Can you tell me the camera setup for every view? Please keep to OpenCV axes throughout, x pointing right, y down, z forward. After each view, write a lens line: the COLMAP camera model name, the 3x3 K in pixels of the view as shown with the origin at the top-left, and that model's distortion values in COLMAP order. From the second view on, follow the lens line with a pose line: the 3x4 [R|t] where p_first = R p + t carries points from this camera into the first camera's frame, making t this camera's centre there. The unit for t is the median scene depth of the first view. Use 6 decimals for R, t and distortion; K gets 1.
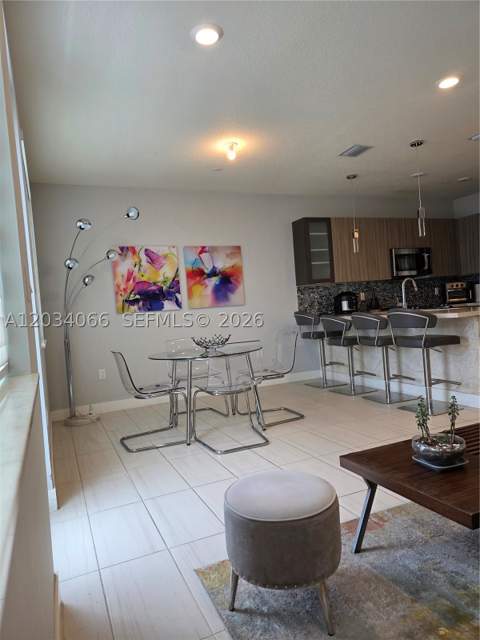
lens RADIAL K [[426.9, 0, 235.7], [0, 426.9, 325.7], [0, 0, 1]] dist [0.109243, -0.000552]
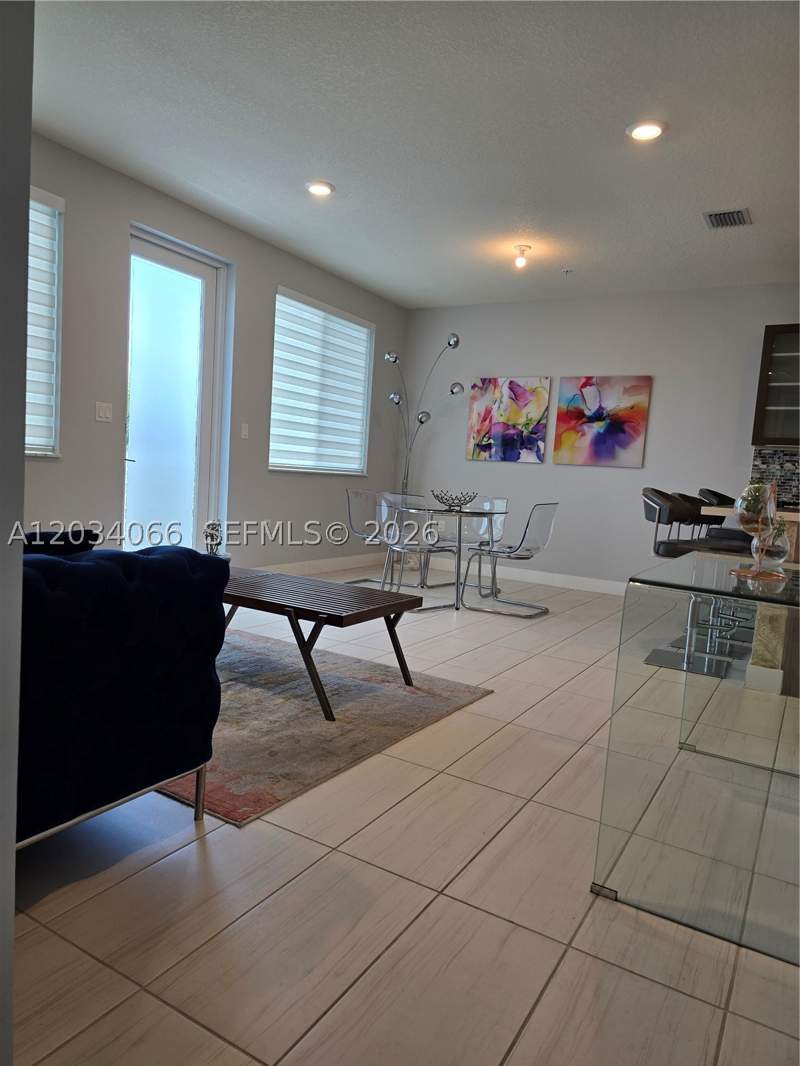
lens RADIAL K [[711.1, 0, 389.1], [0, 711.1, 525.7], [0, 0, 1]] dist [0.109243, -0.000552]
pose [[0.579374, 0.178446, -0.795288, 0.725261], [-0.138871, 0.983084, 0.119414, -0.043663], [0.803144, 0.041257, 0.594355, 0.059791]]
